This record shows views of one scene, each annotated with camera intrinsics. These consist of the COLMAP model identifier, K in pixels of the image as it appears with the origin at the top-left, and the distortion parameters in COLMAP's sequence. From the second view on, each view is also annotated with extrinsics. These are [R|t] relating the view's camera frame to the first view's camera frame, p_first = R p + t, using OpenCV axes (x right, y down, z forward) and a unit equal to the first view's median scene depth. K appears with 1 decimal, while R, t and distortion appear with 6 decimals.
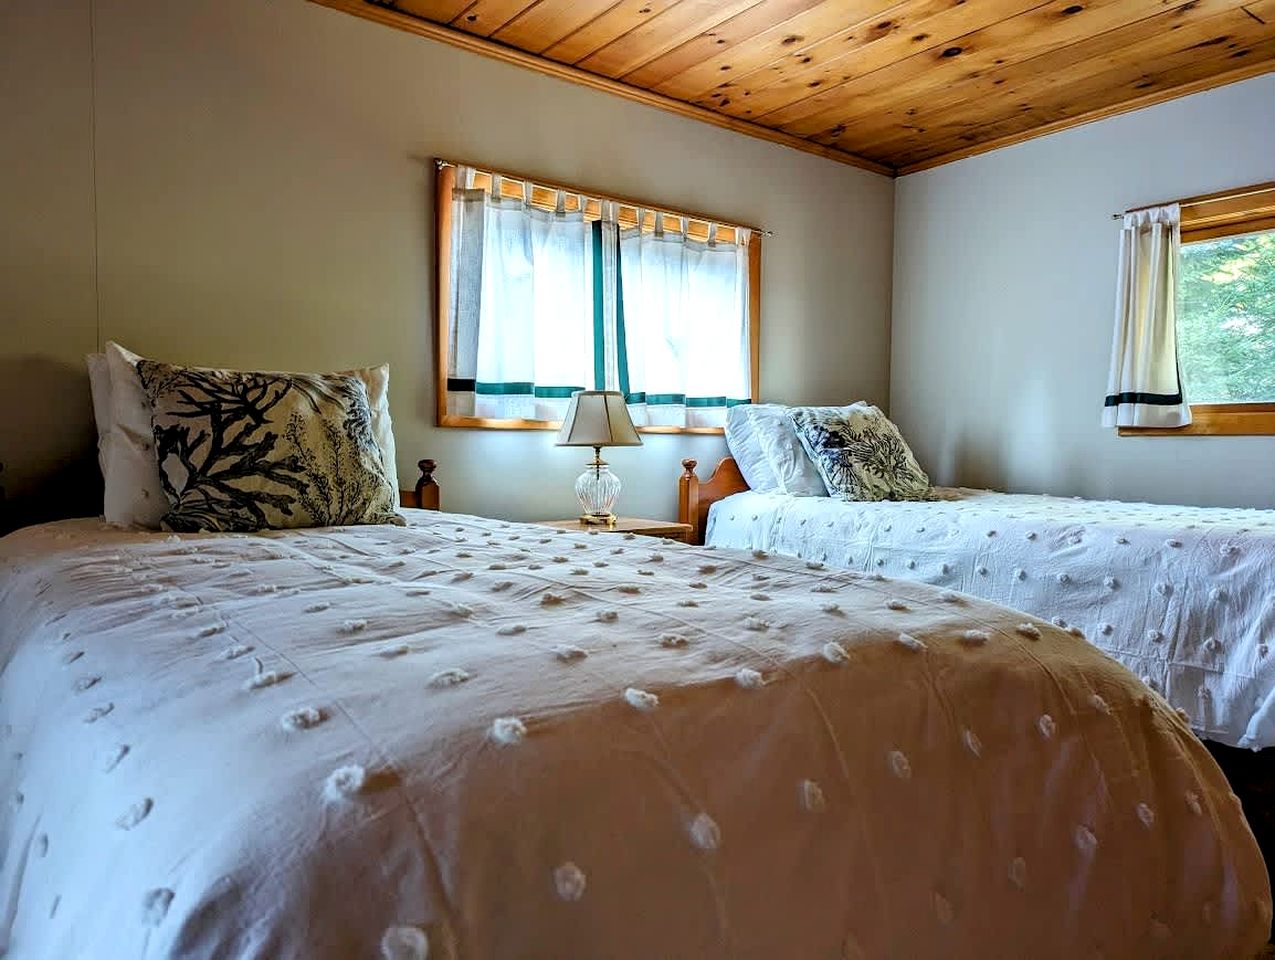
lens RADIAL K [[914.3, 0, 620.3], [0, 914.3, 476.5], [0, 0, 1]] dist [0.041139, -0.004215]
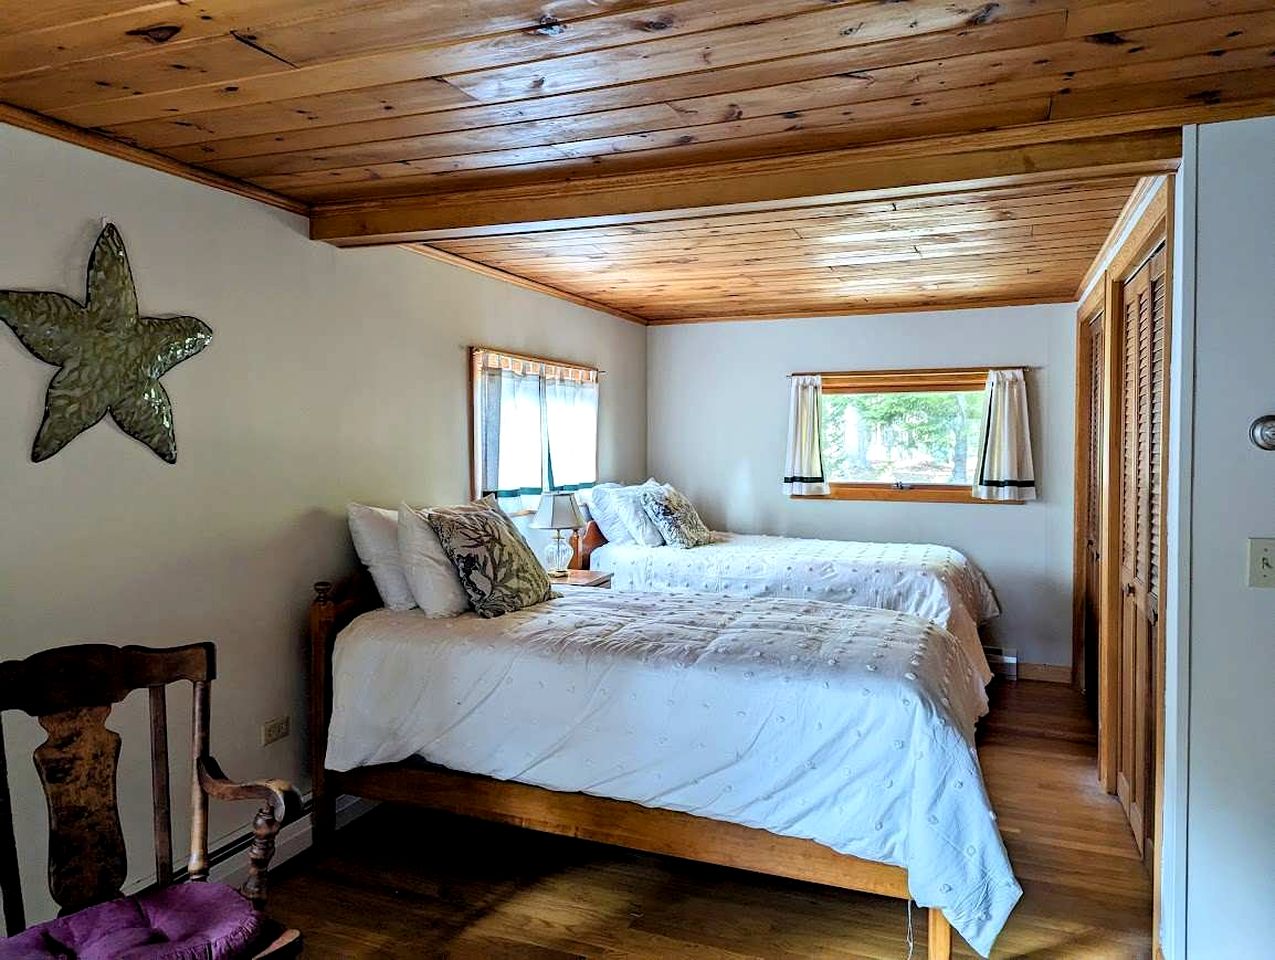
lens RADIAL K [[914.3, 0, 620.3], [0, 914.3, 476.5], [0, 0, 1]] dist [0.041139, -0.004215]
pose [[0.863804, -0.032578, 0.502774, -0.756562], [0.024827, 0.999447, 0.022105, -0.159162], [-0.503216, -0.006612, 0.864135, -0.433830]]
